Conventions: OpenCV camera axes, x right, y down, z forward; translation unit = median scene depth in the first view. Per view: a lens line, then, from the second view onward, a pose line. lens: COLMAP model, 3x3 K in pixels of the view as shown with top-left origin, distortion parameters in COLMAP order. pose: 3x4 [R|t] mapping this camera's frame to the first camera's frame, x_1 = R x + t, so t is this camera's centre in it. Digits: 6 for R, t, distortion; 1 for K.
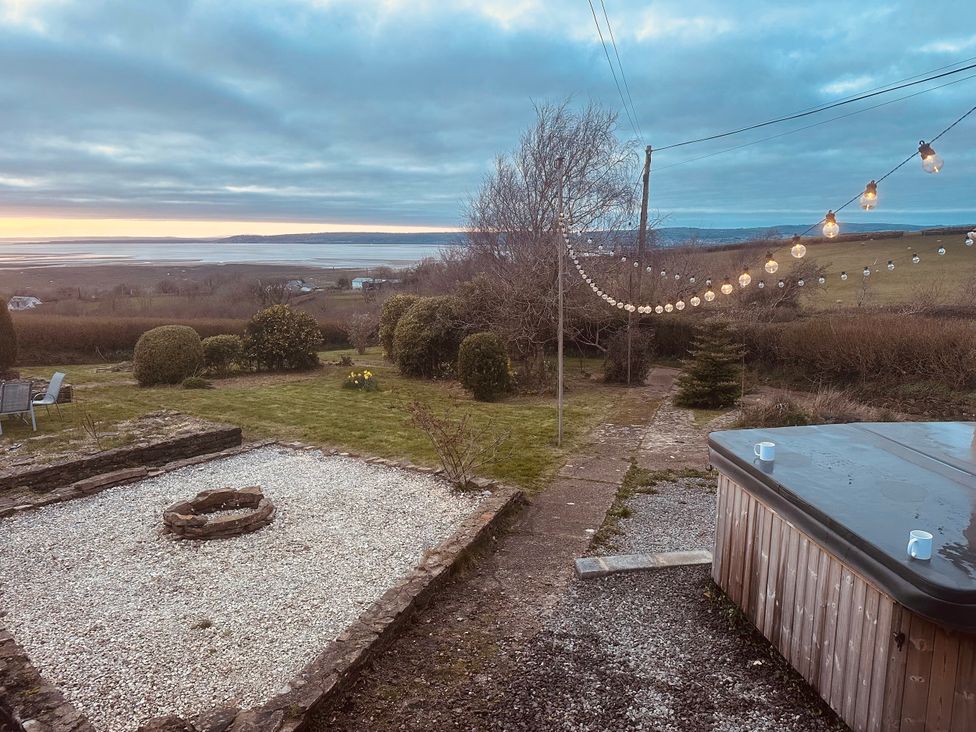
lens RADIAL K [[655.5, 0, 482.9], [0, 655.5, 365.9], [0, 0, 1]] dist [0.027470, -0.017017]
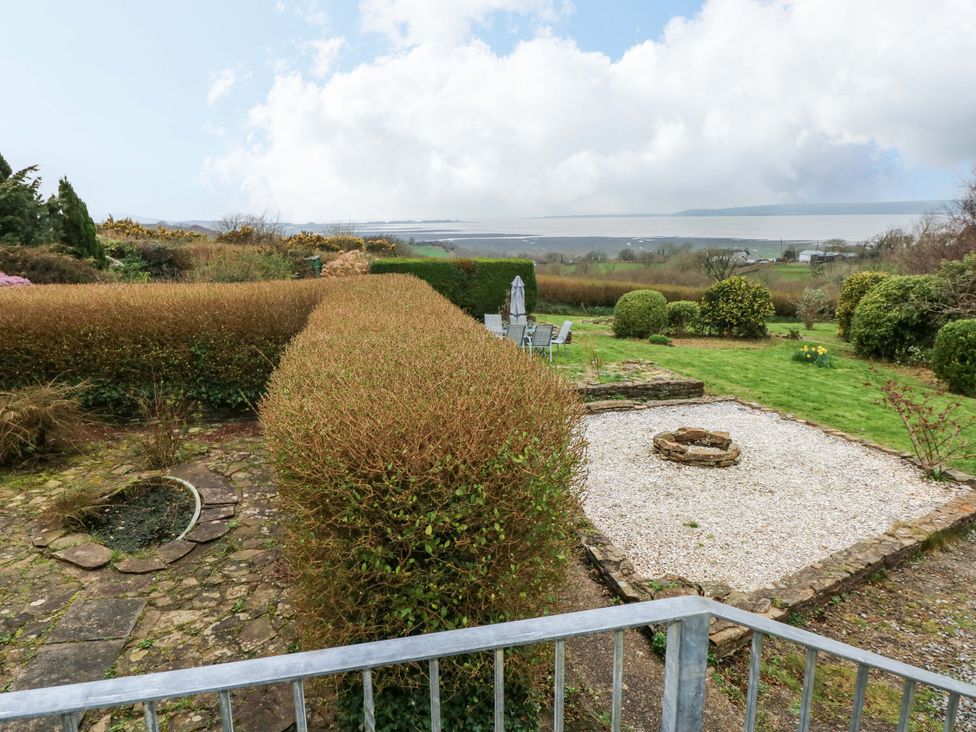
lens RADIAL K [[618.4, 0, 487.1], [0, 618.4, 358.9], [0, 0, 1]] dist [0.001736, -0.003941]
pose [[0.796064, 0.128622, -0.591386, -0.033245], [-0.101551, 0.991690, 0.078987, 0.005706], [0.596631, -0.002822, 0.802511, -0.115238]]
